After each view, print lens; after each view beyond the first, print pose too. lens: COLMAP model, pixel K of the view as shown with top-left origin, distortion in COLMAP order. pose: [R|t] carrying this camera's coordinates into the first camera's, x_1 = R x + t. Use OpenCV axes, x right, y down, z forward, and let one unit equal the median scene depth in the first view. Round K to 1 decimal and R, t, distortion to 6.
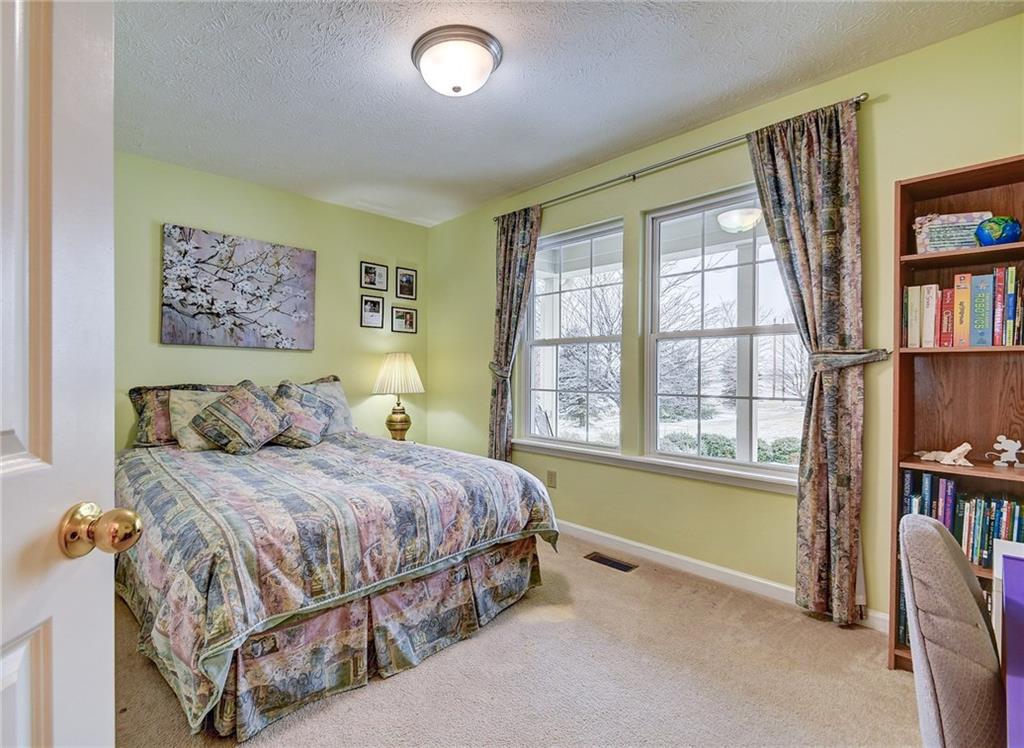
lens RADIAL K [[472.8, 0, 507.1], [0, 472.8, 374.5], [0, 0, 1]] dist [0.002376, 0.000199]
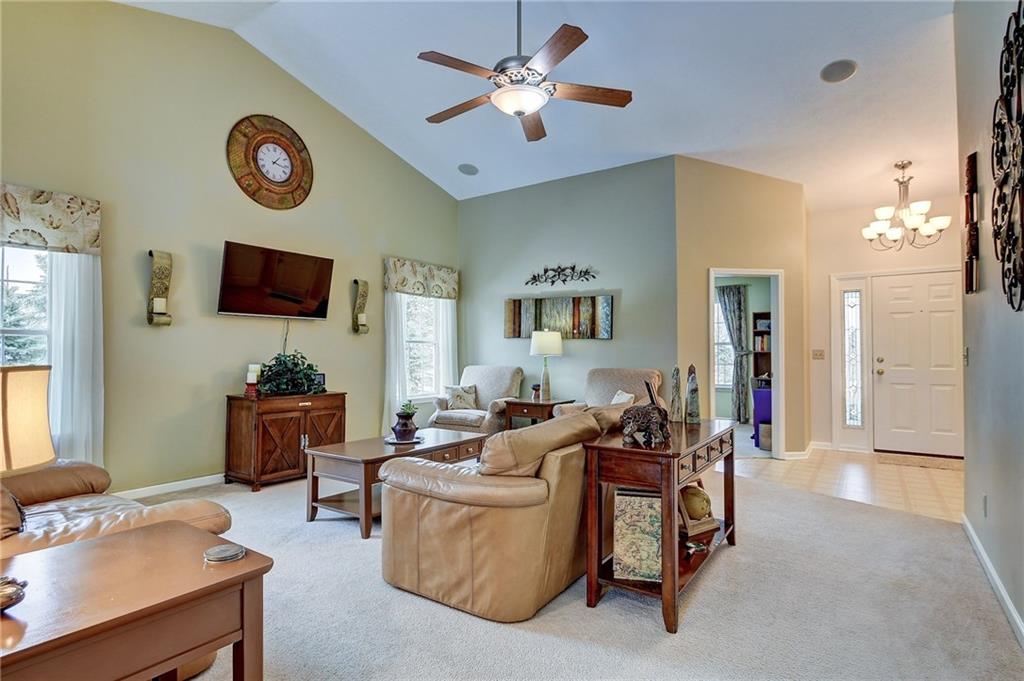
lens RADIAL K [[539.6, 0, 509.0], [0, 539.6, 341.3], [0, 0, 1]] dist [0.004541, -0.002604]
pose [[0.980005, 0.001361, 0.198971, -2.014781], [0.004400, 0.999584, -0.028506, -0.012075], [-0.198927, 0.028812, 0.979591, -2.915490]]
